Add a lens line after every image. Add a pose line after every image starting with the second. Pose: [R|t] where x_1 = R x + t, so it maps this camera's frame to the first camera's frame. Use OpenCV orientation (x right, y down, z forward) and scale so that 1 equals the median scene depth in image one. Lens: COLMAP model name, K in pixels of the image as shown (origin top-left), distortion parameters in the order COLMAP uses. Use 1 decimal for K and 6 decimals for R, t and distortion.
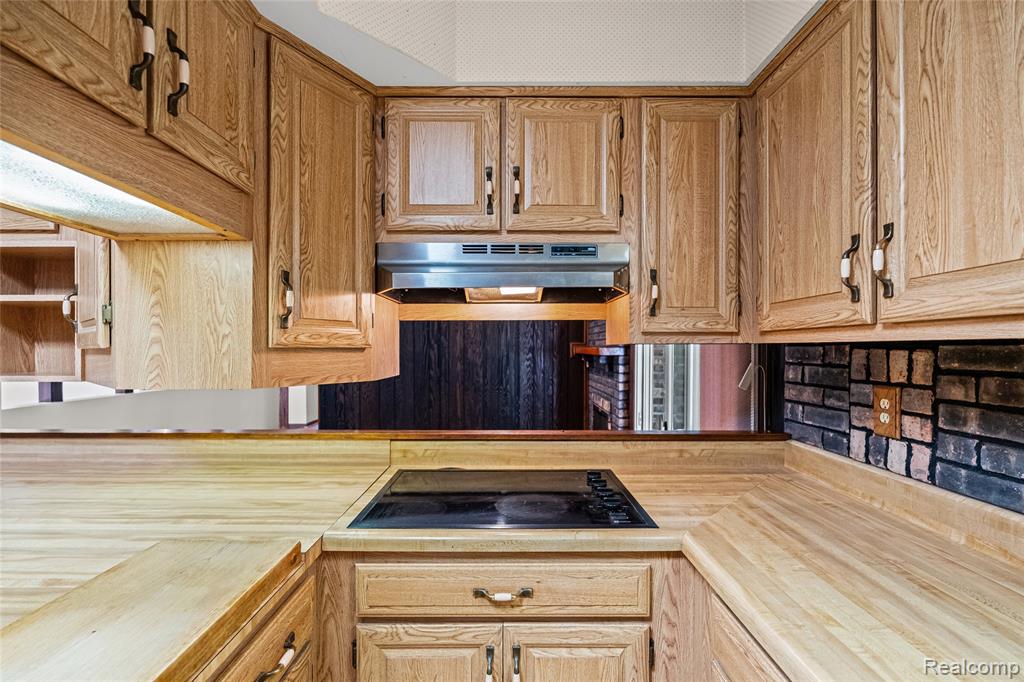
lens RADIAL K [[455.3, 0, 511.9], [0, 455.3, 348.1], [0, 0, 1]] dist [-0.005535, 0.000368]
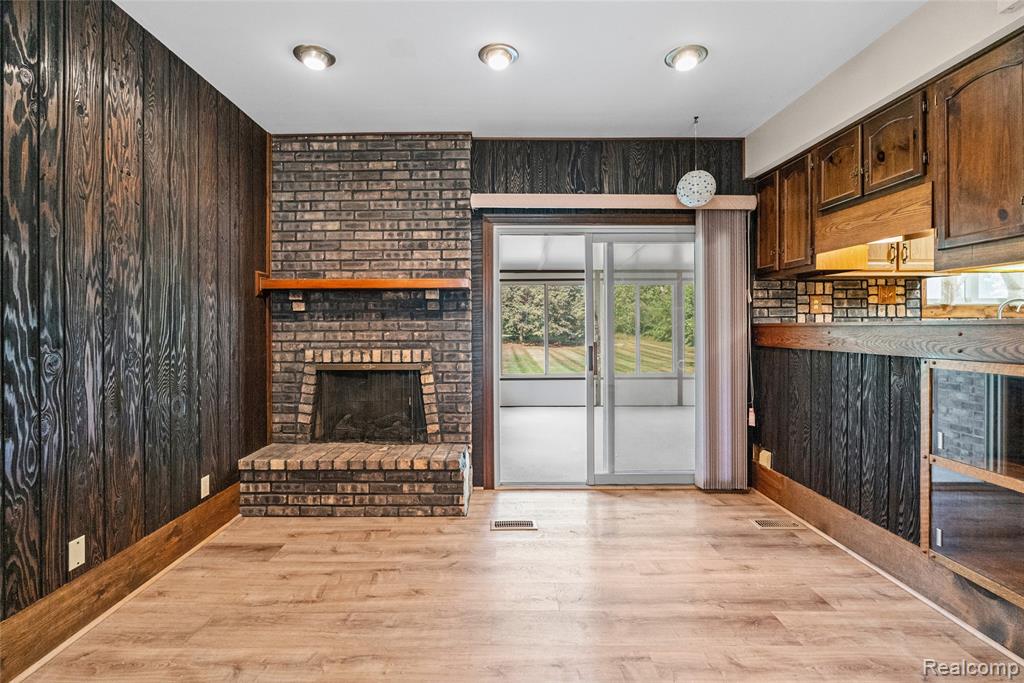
lens RADIAL K [[455.3, 0, 494.0], [0, 455.3, 325.4], [0, 0, 1]] dist [-0.005535, 0.000368]
pose [[0.020733, 0.000247, 0.999785, -1.778132], [0.002462, 0.999997, -0.000298, 0.234592], [-0.999782, 0.002468, 0.020733, 2.603320]]
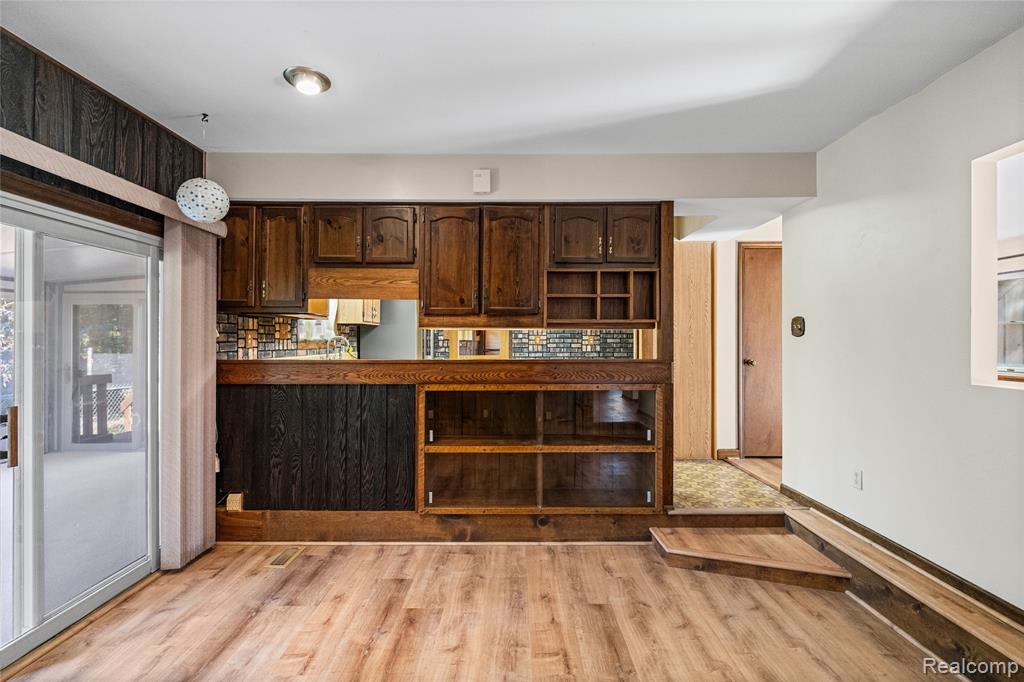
lens RADIAL K [[455.3, 0, 507.8], [0, 455.3, 337.4], [0, 0, 1]] dist [-0.005535, 0.000368]
pose [[-0.999654, -0.000115, 0.026297, -0.803314], [-0.000220, 0.999992, -0.003969, 0.124448], [-0.026297, -0.003973, -0.999646, 3.449050]]
